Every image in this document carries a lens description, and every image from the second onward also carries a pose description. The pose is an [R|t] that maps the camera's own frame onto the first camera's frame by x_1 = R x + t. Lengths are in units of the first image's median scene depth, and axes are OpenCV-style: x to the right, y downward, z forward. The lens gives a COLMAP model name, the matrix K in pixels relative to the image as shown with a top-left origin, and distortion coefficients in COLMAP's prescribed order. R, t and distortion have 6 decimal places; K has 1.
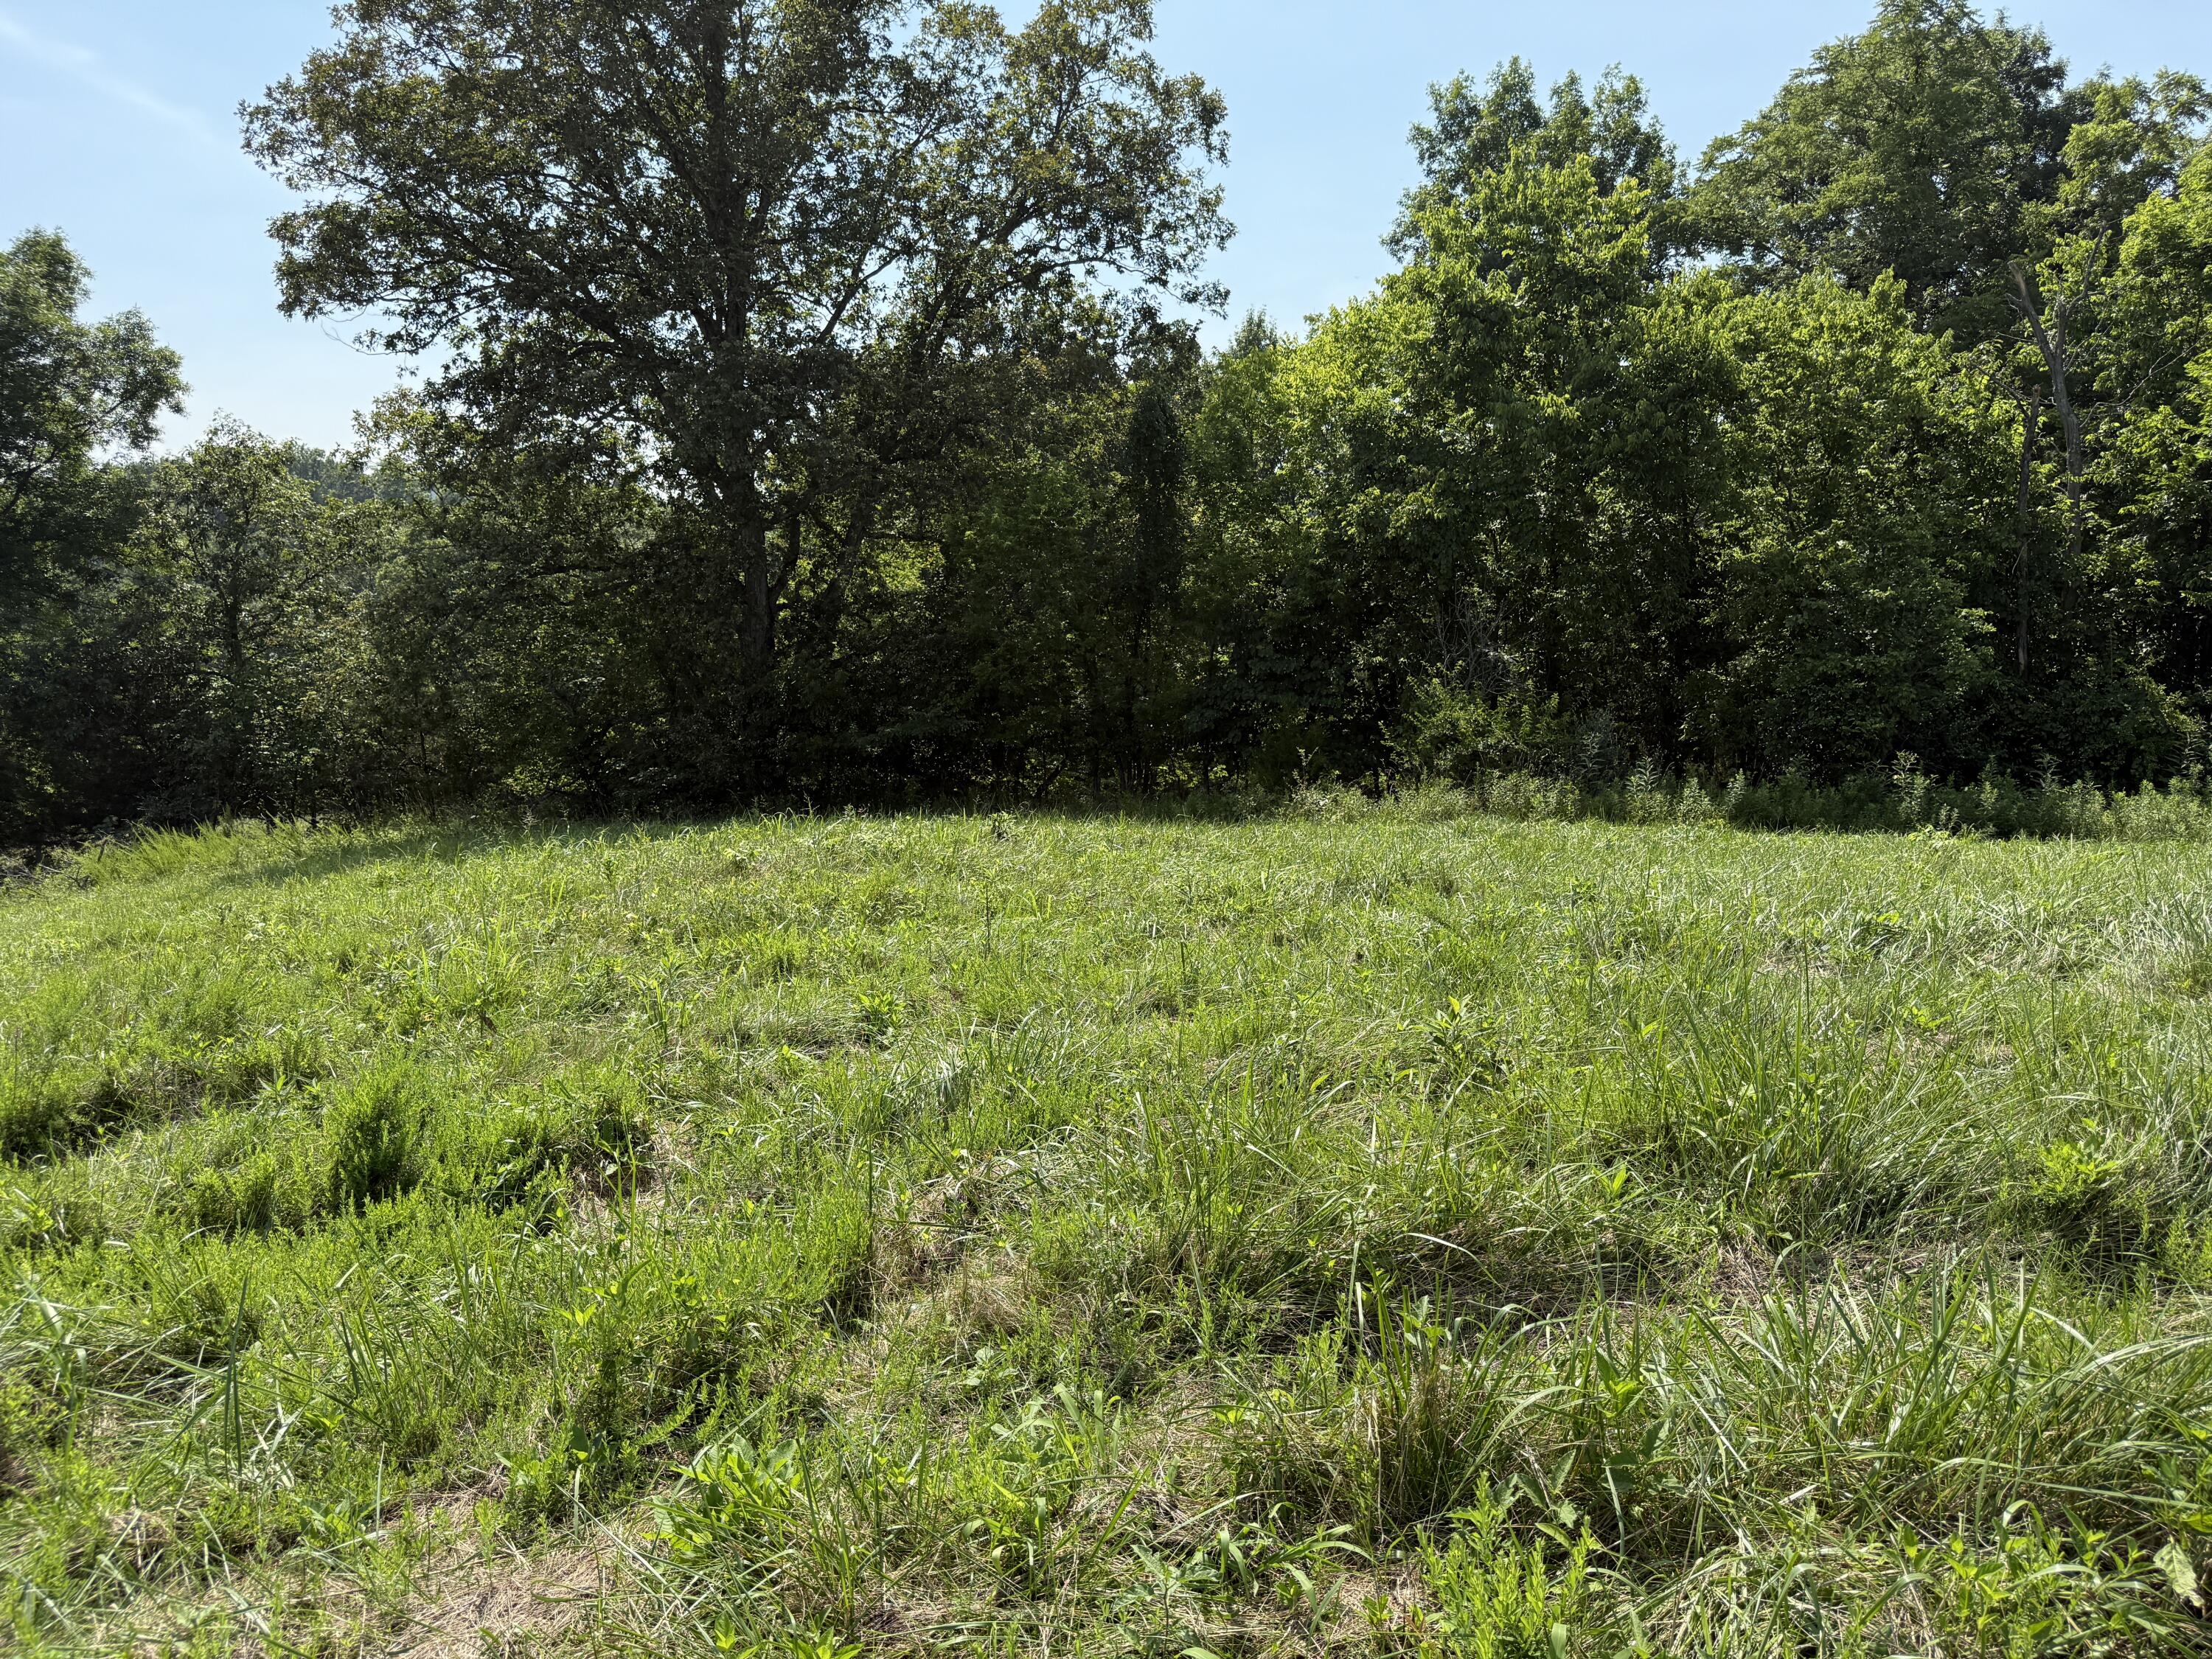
lens RADIAL K [[1557.2, 0, 1151.3], [0, 1557.2, 824.1], [0, 0, 1]] dist [0.010639, -0.020770]
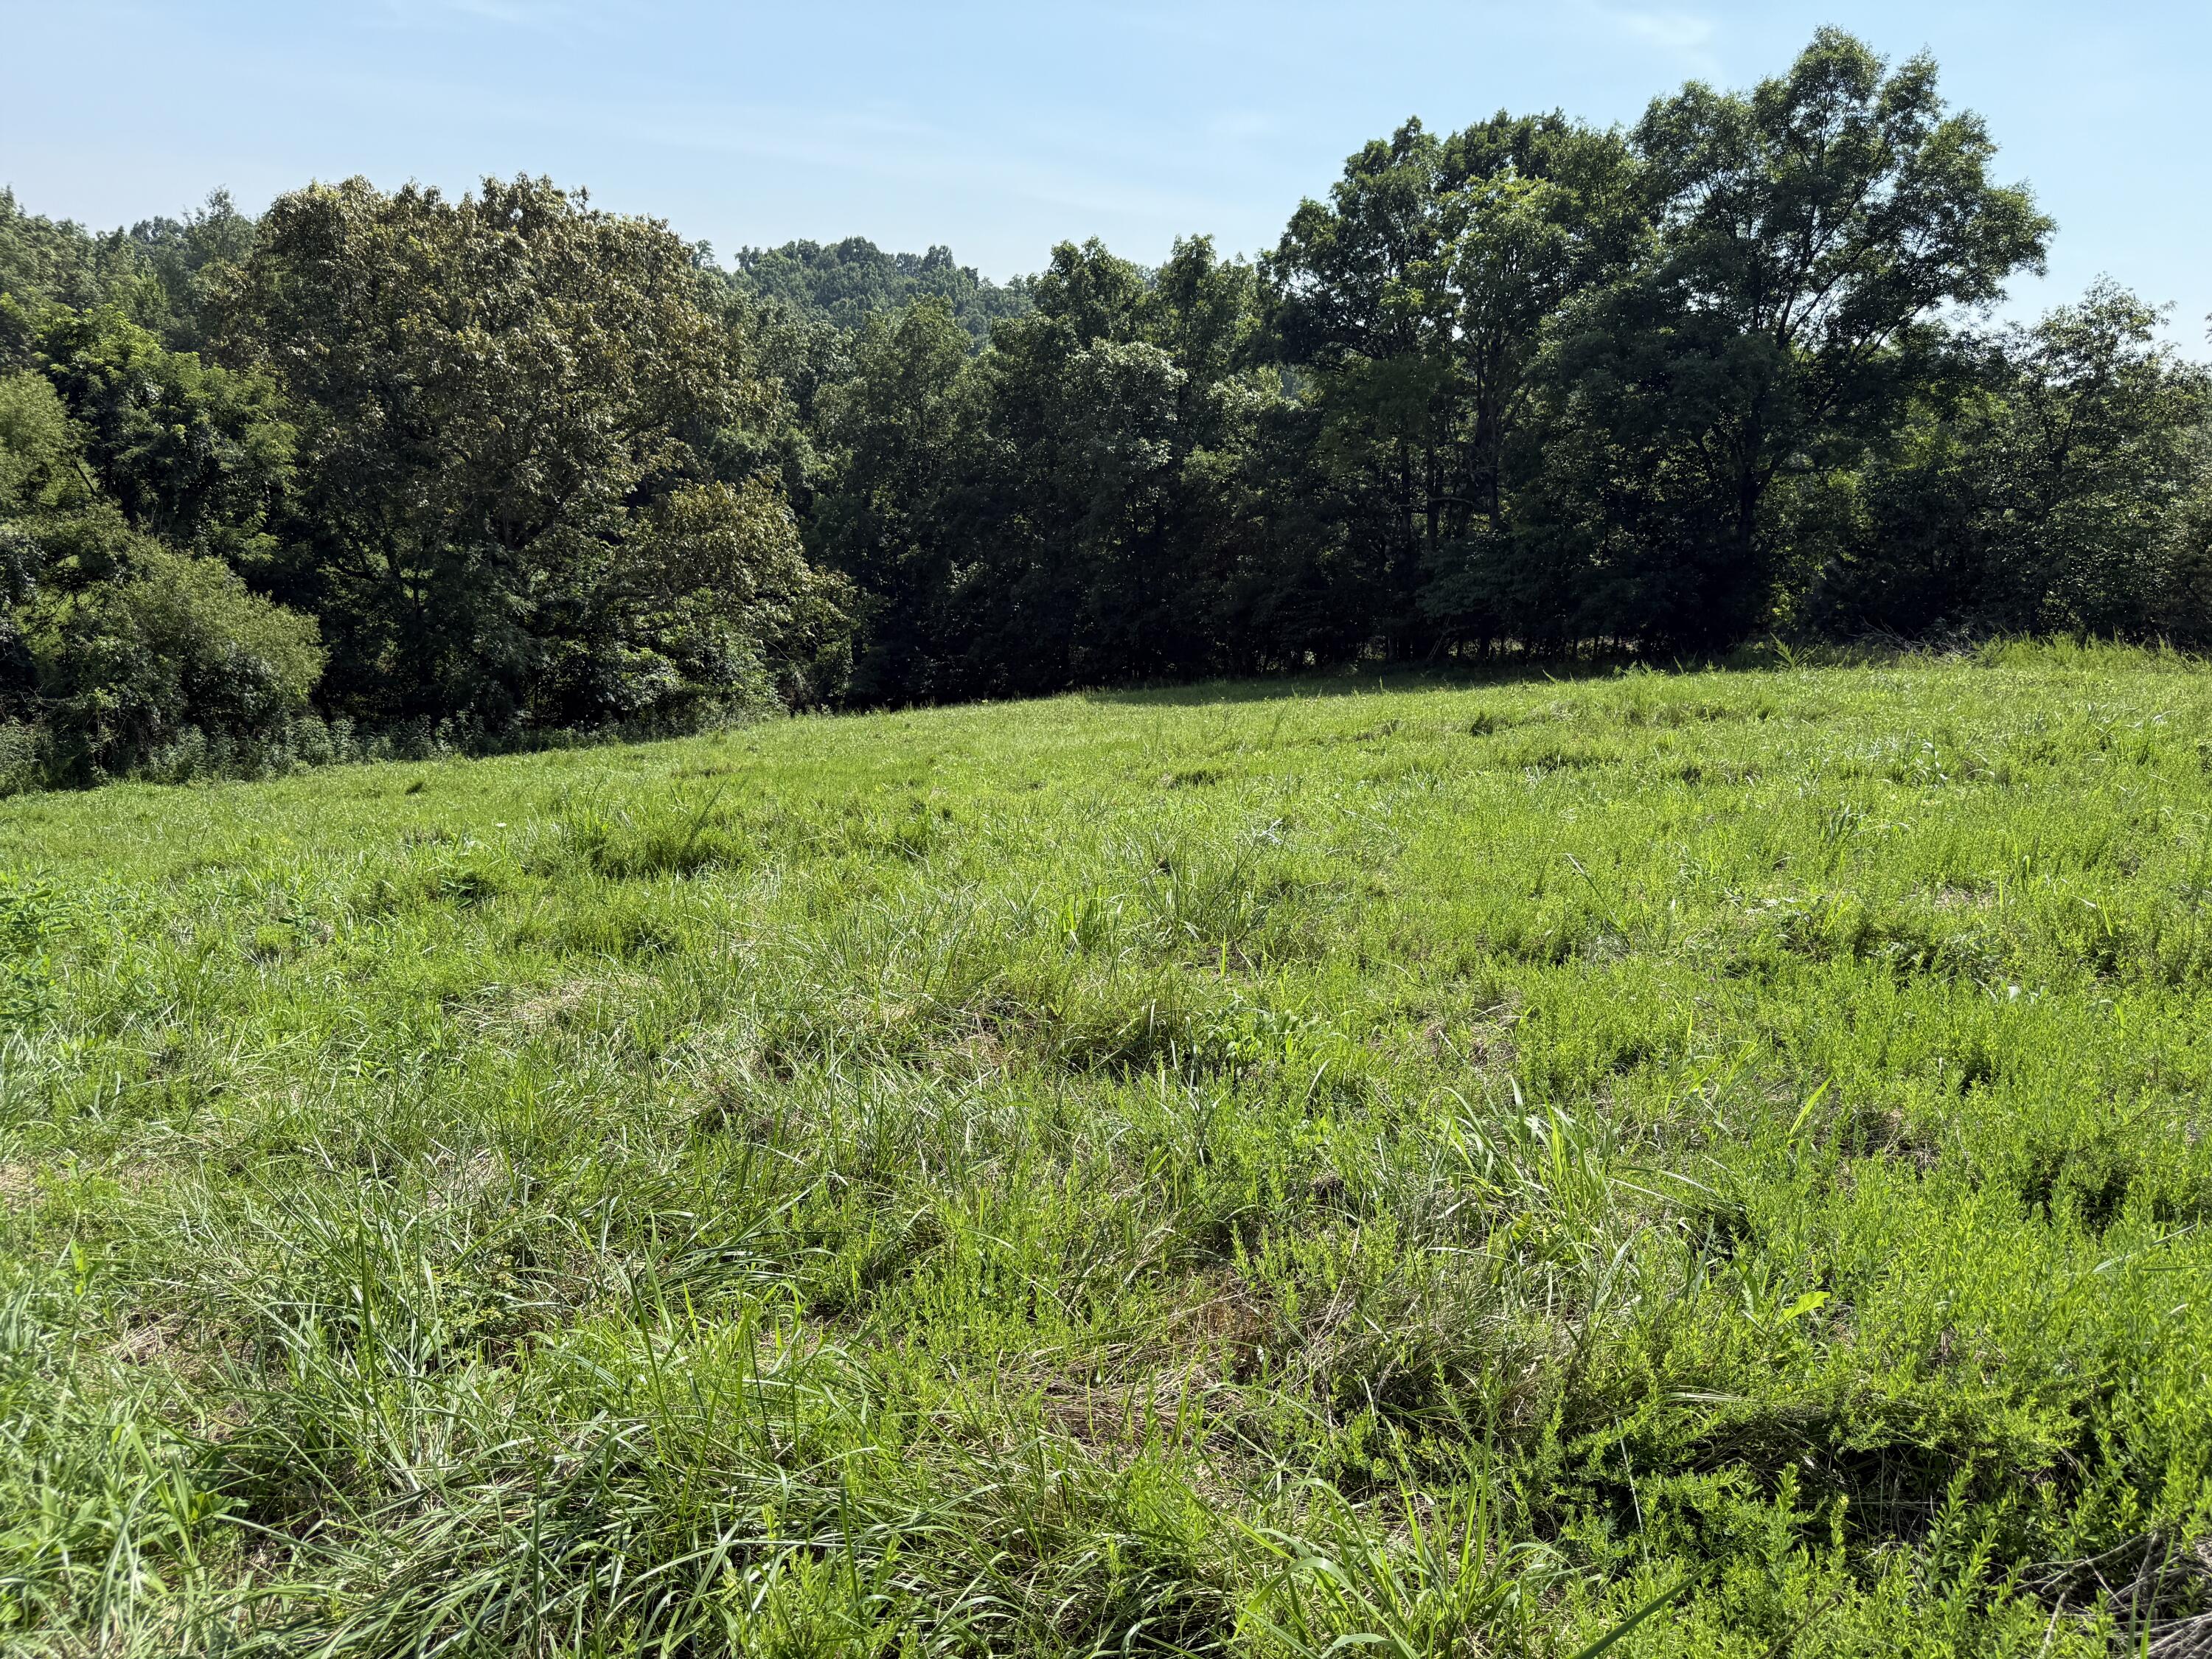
lens RADIAL K [[1557.2, 0, 1110.8], [0, 1557.2, 859.8], [0, 0, 1]] dist [0.010639, -0.020770]
pose [[0.699466, 0.260920, -0.665333, -0.258904], [-0.201815, 0.965194, 0.166346, 0.100484], [0.685578, 0.017920, 0.727778, -0.305360]]
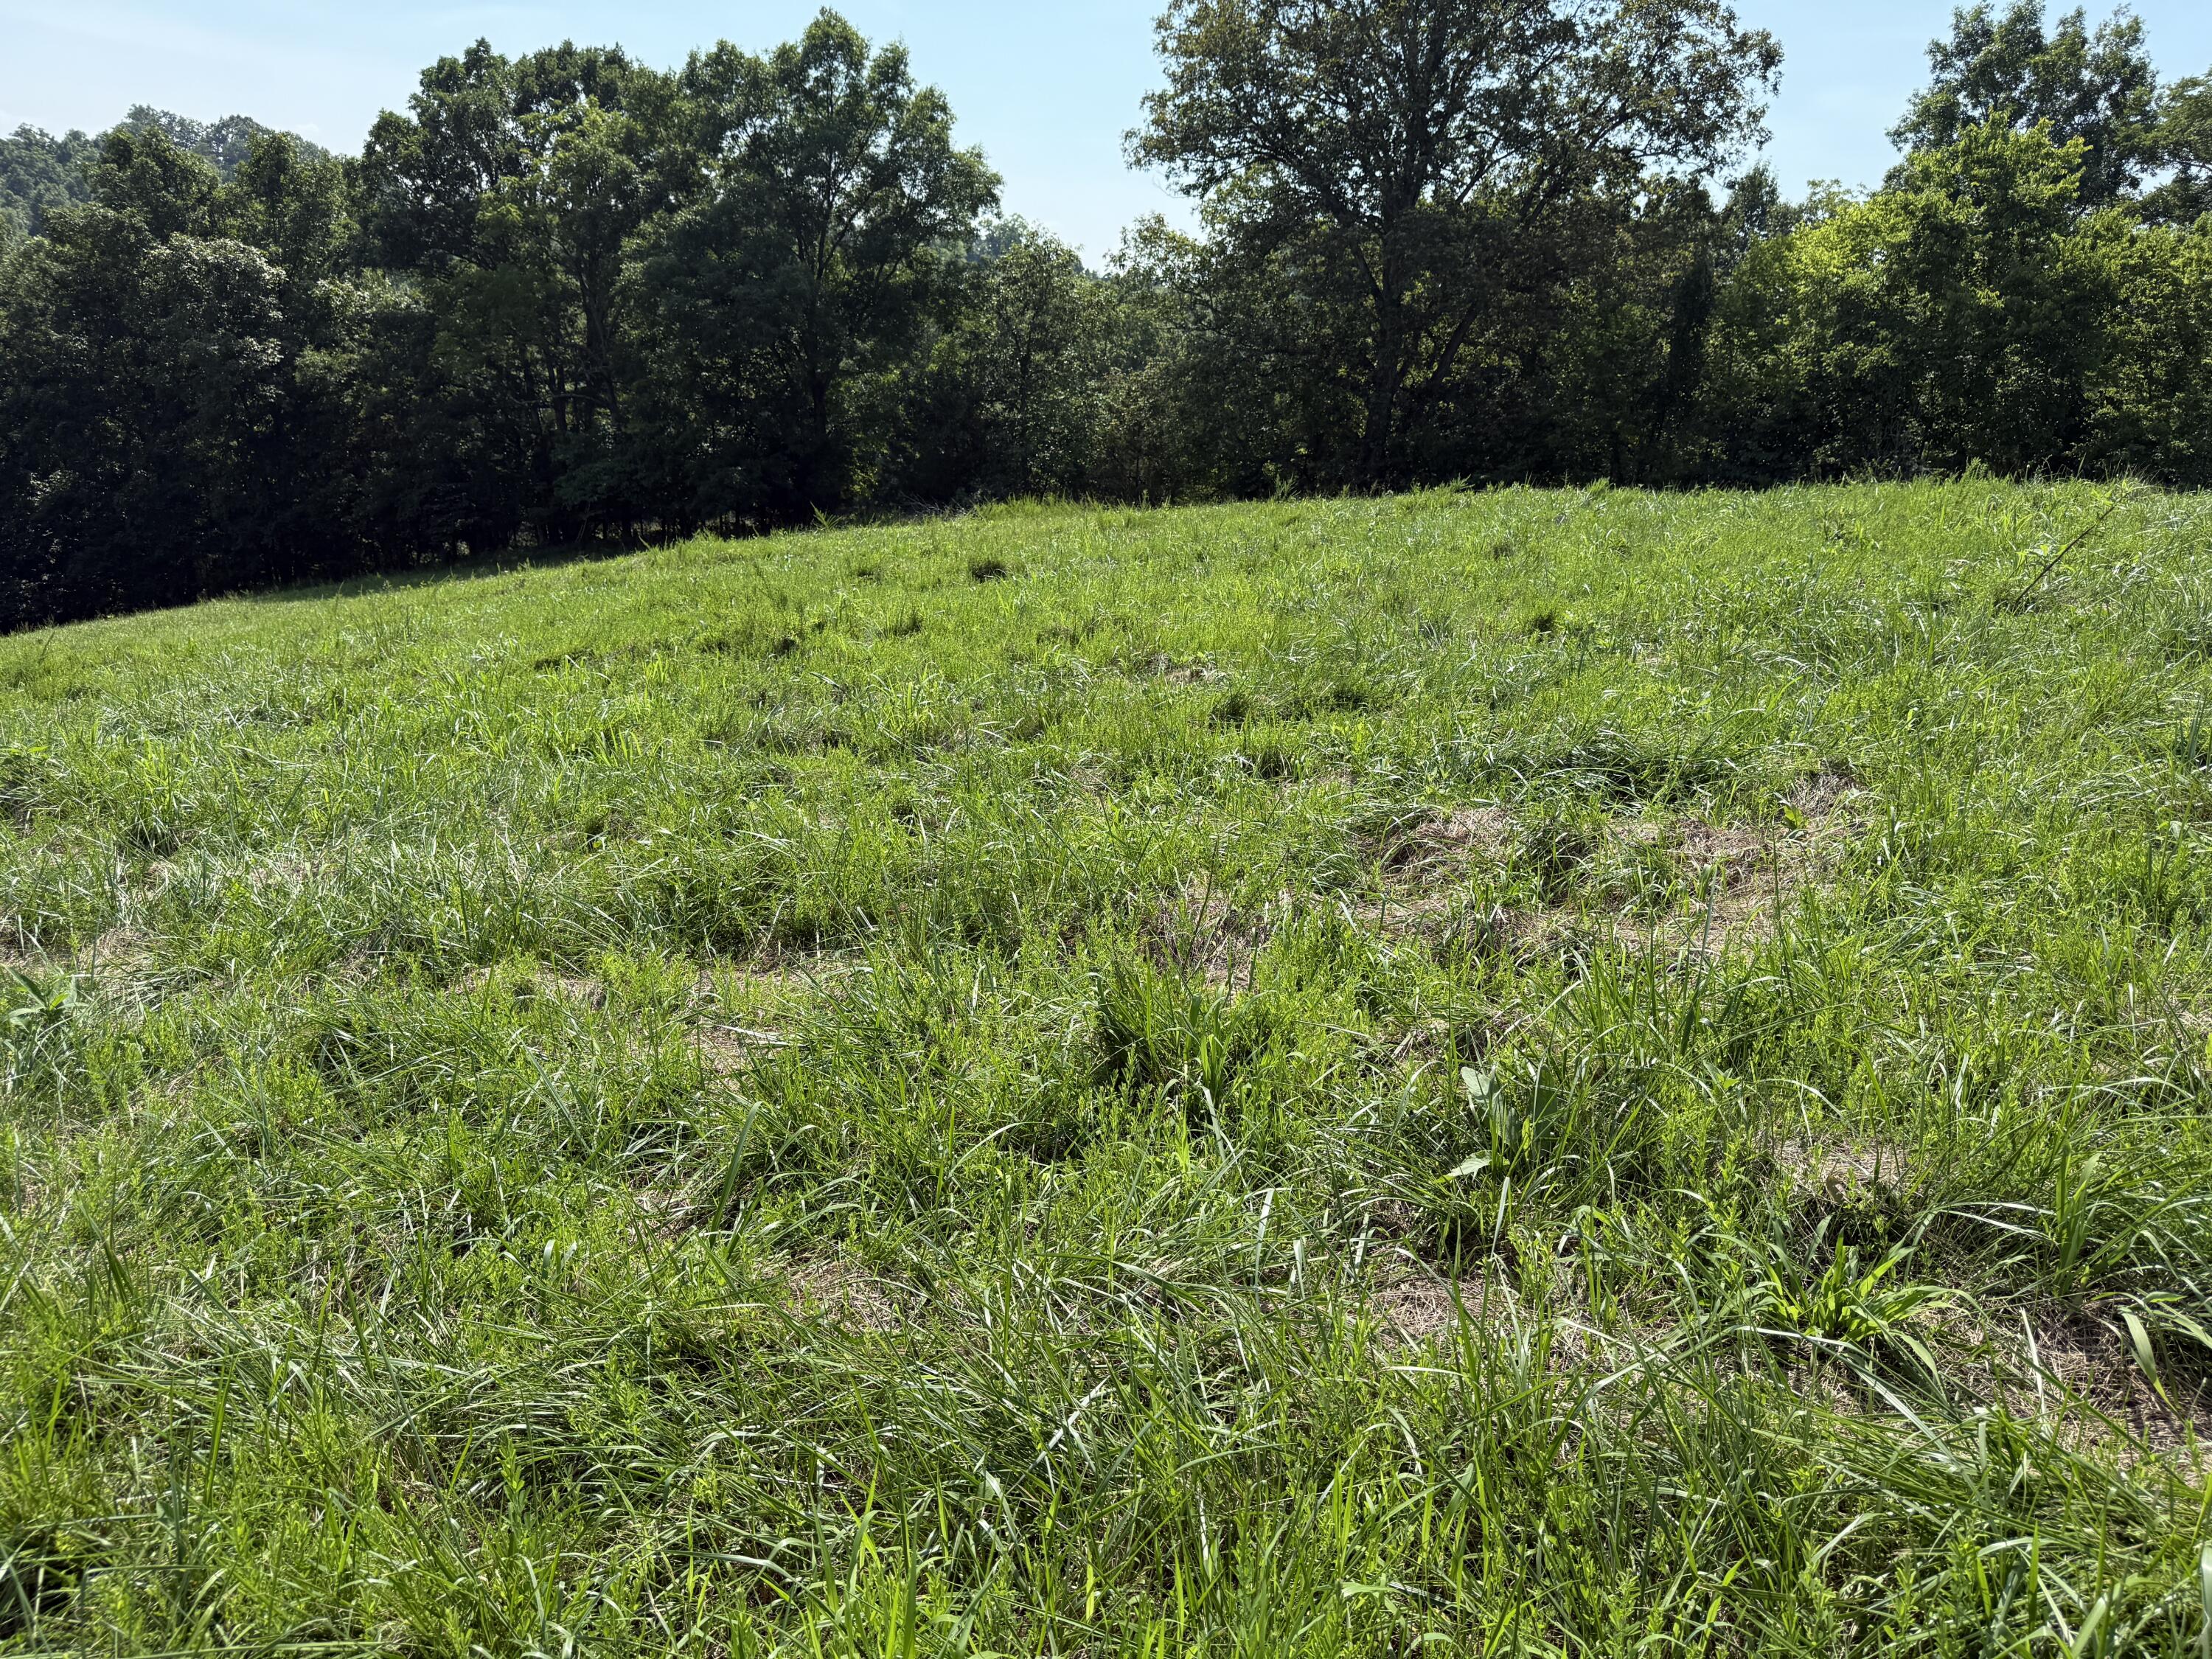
lens RADIAL K [[1557.2, 0, 1122.7], [0, 1557.2, 820.6], [0, 0, 1]] dist [0.010639, -0.020770]
pose [[0.960782, 0.157253, -0.228404, -0.088490], [-0.129987, 0.982961, 0.129964, 0.103782], [0.244950, -0.095178, 0.964853, -0.520757]]
